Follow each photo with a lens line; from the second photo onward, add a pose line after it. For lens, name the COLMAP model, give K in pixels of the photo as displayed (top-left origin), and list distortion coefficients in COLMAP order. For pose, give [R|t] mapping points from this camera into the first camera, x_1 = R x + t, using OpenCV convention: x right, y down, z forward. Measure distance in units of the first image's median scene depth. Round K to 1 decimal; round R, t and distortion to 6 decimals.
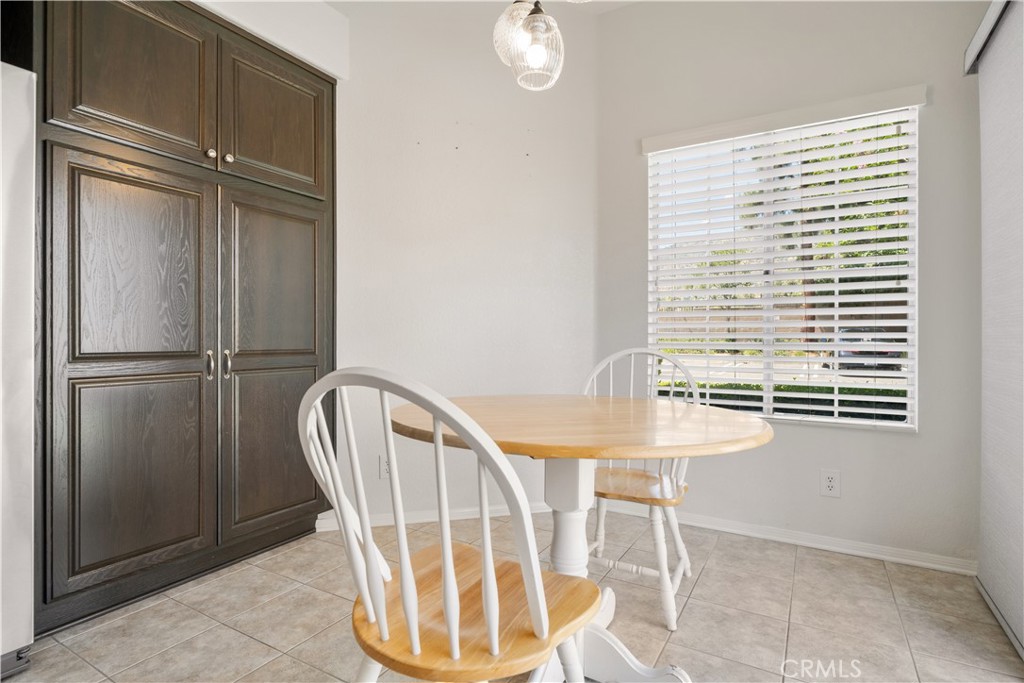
lens RADIAL K [[520.6, 0, 509.4], [0, 520.6, 341.8], [0, 0, 1]] dist [-0.000714, 0.000612]
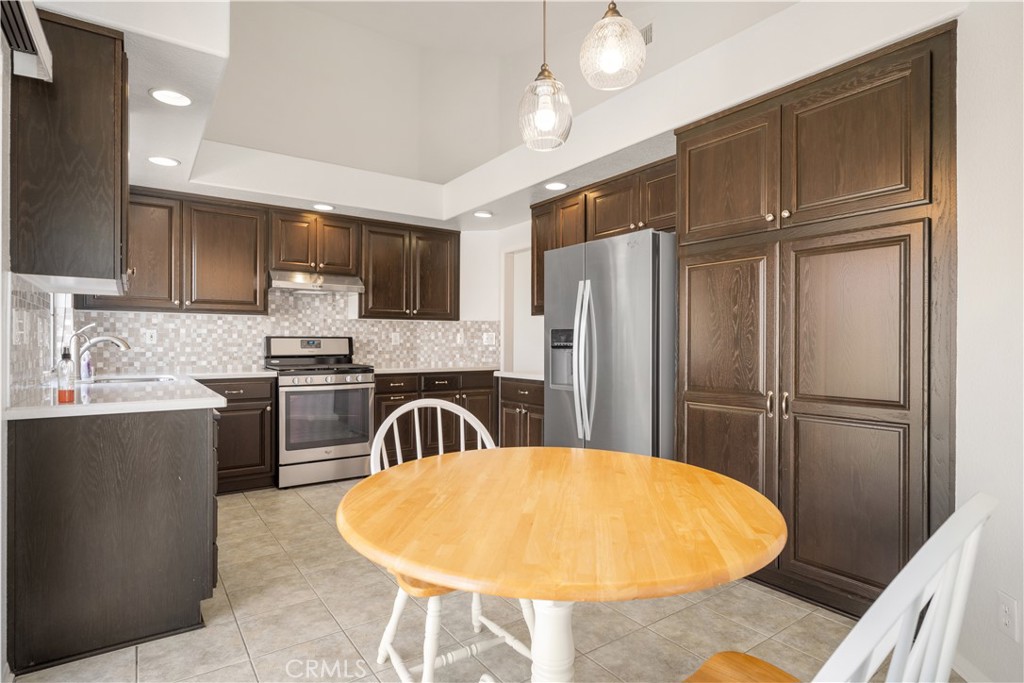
lens RADIAL K [[537.5, 0, 512.0], [0, 537.5, 341.5], [0, 0, 1]] dist [-0.000392, 0.000108]
pose [[-0.406680, -0.002572, -0.913567, 0.665536], [-0.006341, 0.999980, 0.000007, -0.081101], [0.913549, 0.005796, -0.406688, 0.884284]]
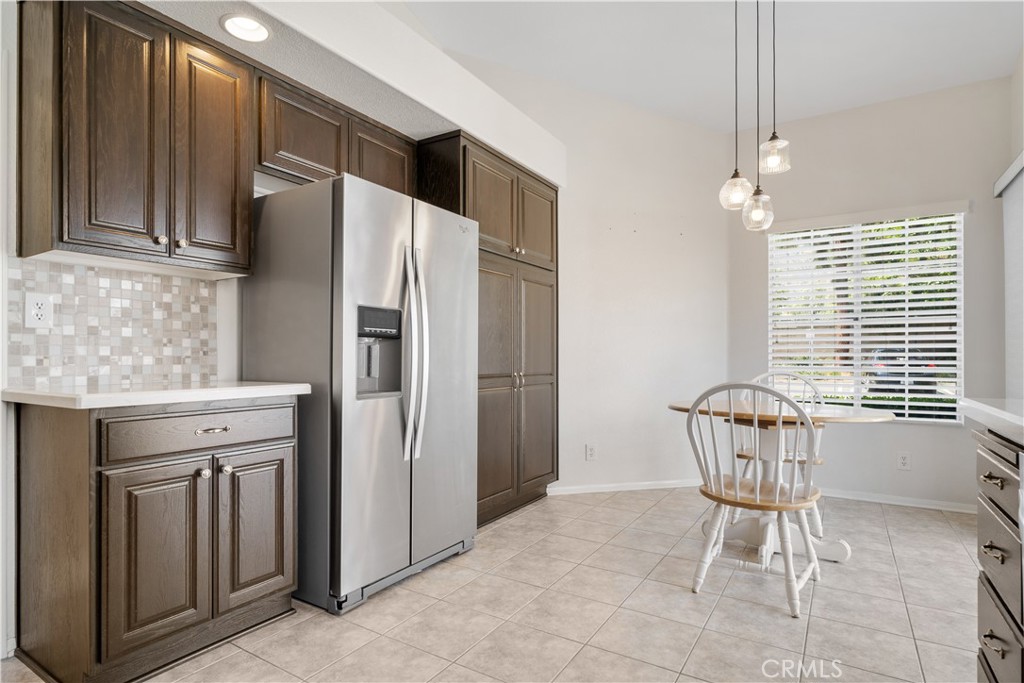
lens RADIAL K [[535.0, 0, 511.8], [0, 535.0, 358.2], [0, 0, 1]] dist [-0.002452, 0.000924]
pose [[0.999782, -0.000985, -0.020864, -0.508219], [0.000915, 0.999994, -0.003357, -0.020830], [0.020867, 0.003337, 0.999777, -0.595210]]
